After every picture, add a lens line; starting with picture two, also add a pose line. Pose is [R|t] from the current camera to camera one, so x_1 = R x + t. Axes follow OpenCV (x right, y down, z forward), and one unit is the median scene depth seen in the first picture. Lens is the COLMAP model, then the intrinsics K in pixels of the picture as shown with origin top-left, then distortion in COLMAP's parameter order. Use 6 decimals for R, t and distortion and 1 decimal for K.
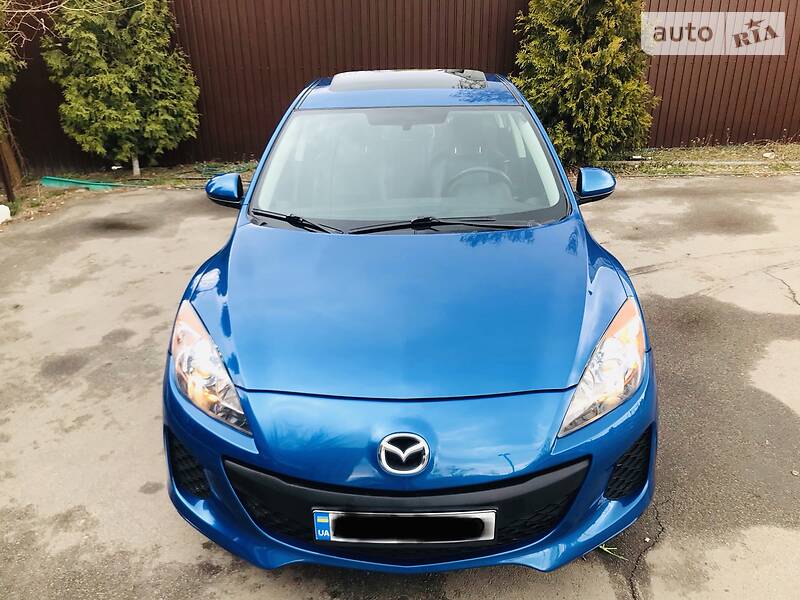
lens RADIAL K [[660.1, 0, 400.0], [0, 660.1, 300.0], [0, 0, 1]] dist [0.018902, 0.003217]
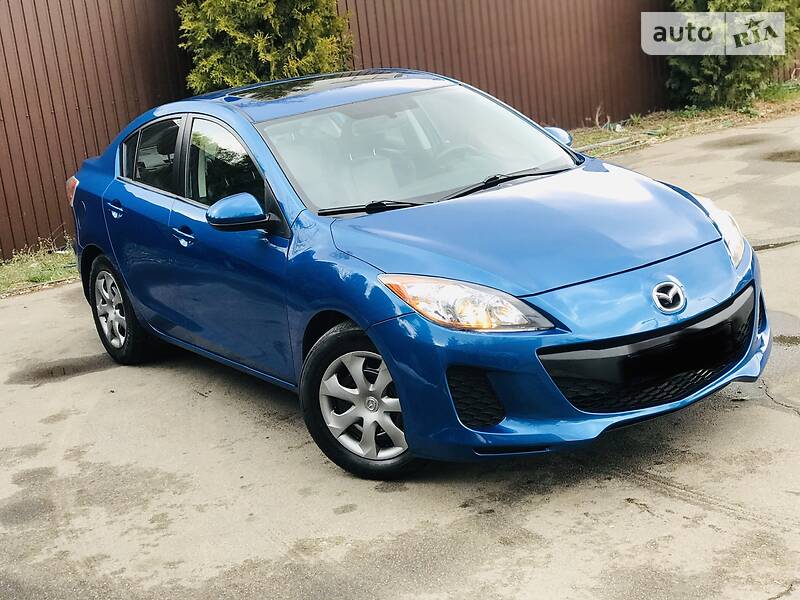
lens RADIAL K [[1309.7, 0, 400.0], [0, 1309.7, 300.0], [0, 0, 1]] dist [0.093900, -0.078037]
pose [[0.816745, -0.212659, 0.536380, -0.965680], [0.321294, 0.939768, -0.116643, 0.197893], [-0.479268, 0.267603, 0.835877, -0.480244]]
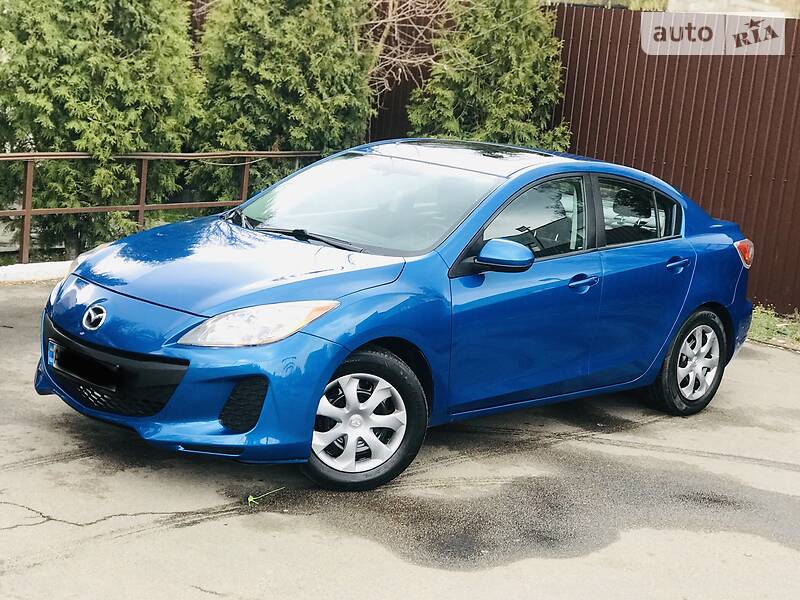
lens RADIAL K [[1309.7, 0, 400.0], [0, 1309.7, 300.0], [0, 0, 1]] dist [0.093900, -0.078037]
pose [[0.728788, 0.204909, -0.653361, 1.346975], [-0.368121, 0.921802, -0.121520, 0.169140], [0.577369, 0.329078, 0.747230, -0.463215]]
